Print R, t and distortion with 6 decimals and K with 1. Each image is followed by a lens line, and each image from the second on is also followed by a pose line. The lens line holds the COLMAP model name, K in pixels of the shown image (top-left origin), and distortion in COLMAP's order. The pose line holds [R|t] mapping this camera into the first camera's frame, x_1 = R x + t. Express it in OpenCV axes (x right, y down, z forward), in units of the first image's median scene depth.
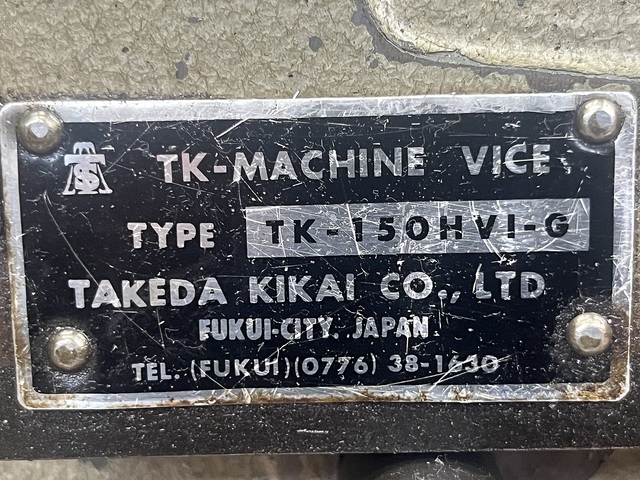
lens RADIAL K [[1166.7, 0, 320.2], [0, 1166.7, 240.2], [0, 0, 1]] dist [0.055513, 0.000000]
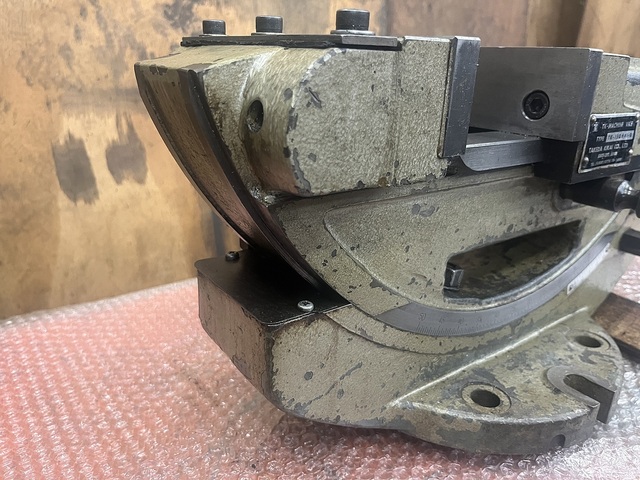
lens RADIAL K [[497.4, 0, 315.0], [0, 497.4, 240.8], [0, 0, 1]] dist [0.004368, -0.038761]
pose [[0.804313, -0.155455, 0.573510, -2.614047], [0.061934, 0.981847, 0.179280, -0.034279], [-0.590969, -0.108677, 0.799340, -0.128080]]
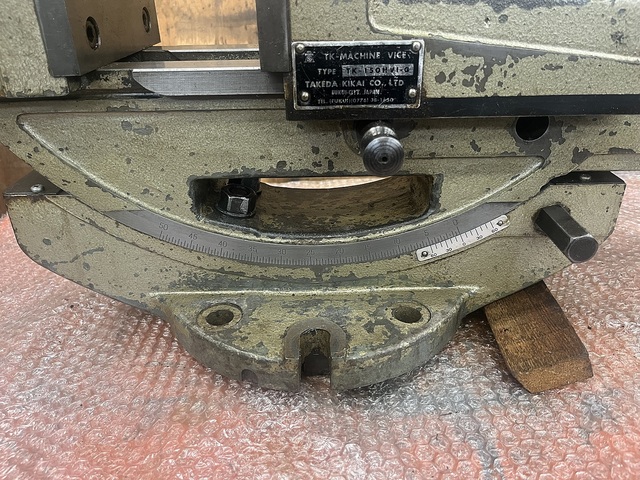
lens RADIAL K [[497.4, 0, 325.1], [0, 497.4, 244.2], [0, 0, 1]] dist [0.004368, -0.038761]
pose [[0.999666, -0.005025, 0.025334, -0.188622], [-0.002664, 0.955593, 0.294678, 0.071530], [-0.025690, -0.294647, 0.955261, -1.156617]]
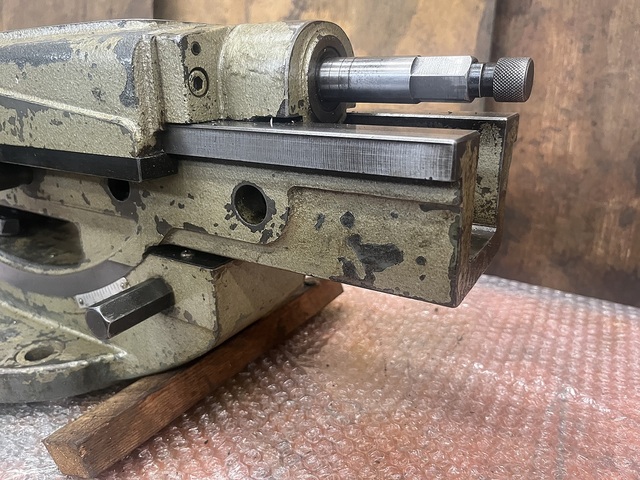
lens RADIAL K [[497.4, 0, 320.7], [0, 497.4, 235.9], [0, 0, 1]] dist [0.004368, -0.038761]
pose [[0.864294, 0.173144, -0.472248, 2.832373], [-0.102768, 0.979867, 0.171172, -0.030855], [0.492377, -0.099411, 0.864686, -0.243632]]
